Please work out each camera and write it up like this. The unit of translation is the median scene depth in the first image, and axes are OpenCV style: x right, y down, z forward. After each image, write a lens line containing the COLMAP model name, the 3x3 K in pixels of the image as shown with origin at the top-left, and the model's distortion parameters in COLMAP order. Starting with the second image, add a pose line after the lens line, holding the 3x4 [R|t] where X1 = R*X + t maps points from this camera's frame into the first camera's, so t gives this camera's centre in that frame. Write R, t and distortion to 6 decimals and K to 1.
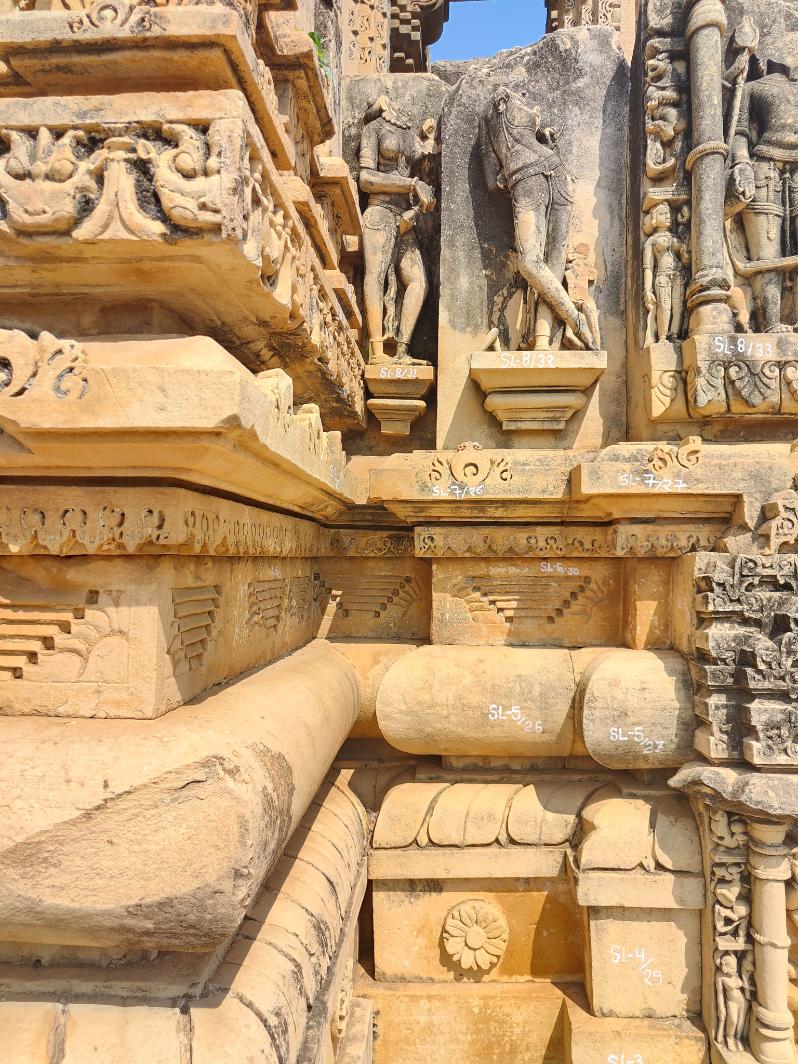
lens RADIAL K [[747.6, 0, 399.0], [0, 747.6, 532.0], [0, 0, 1]] dist [0.006990, 0.001396]
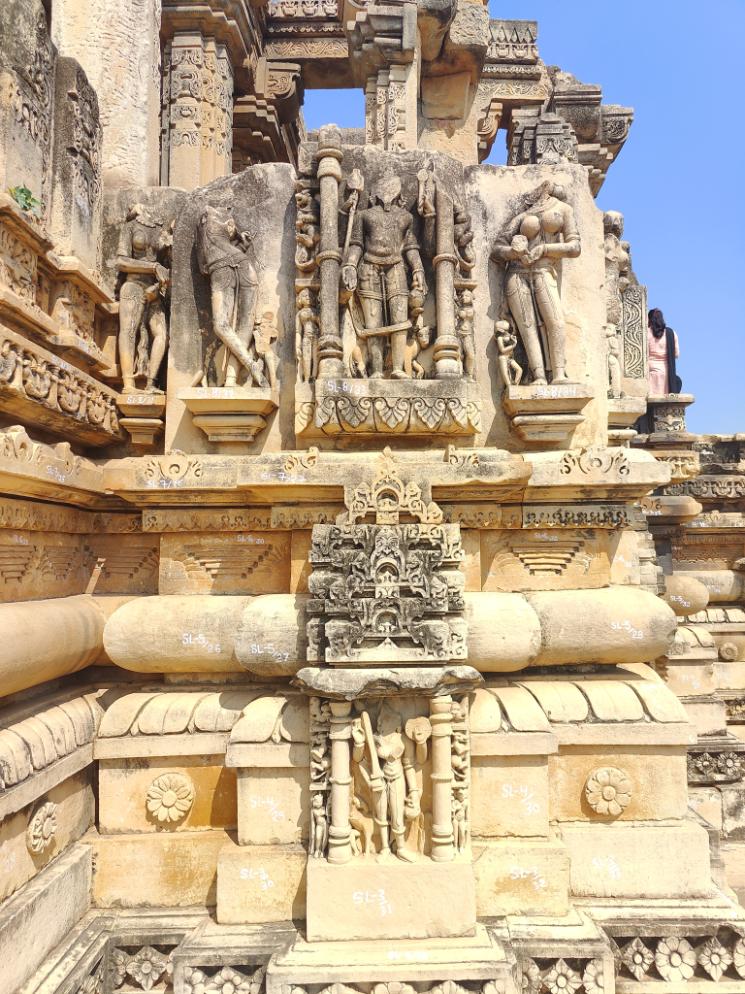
lens RADIAL K [[684.3, 0, 372.5], [0, 684.3, 497.0], [0, 0, 1]] dist [0.005114, -0.002455]
pose [[0.998359, -0.003807, 0.057147, 0.403020], [0.006408, 0.998948, -0.045414, 0.031888], [-0.056914, 0.045706, 0.997332, -0.329868]]
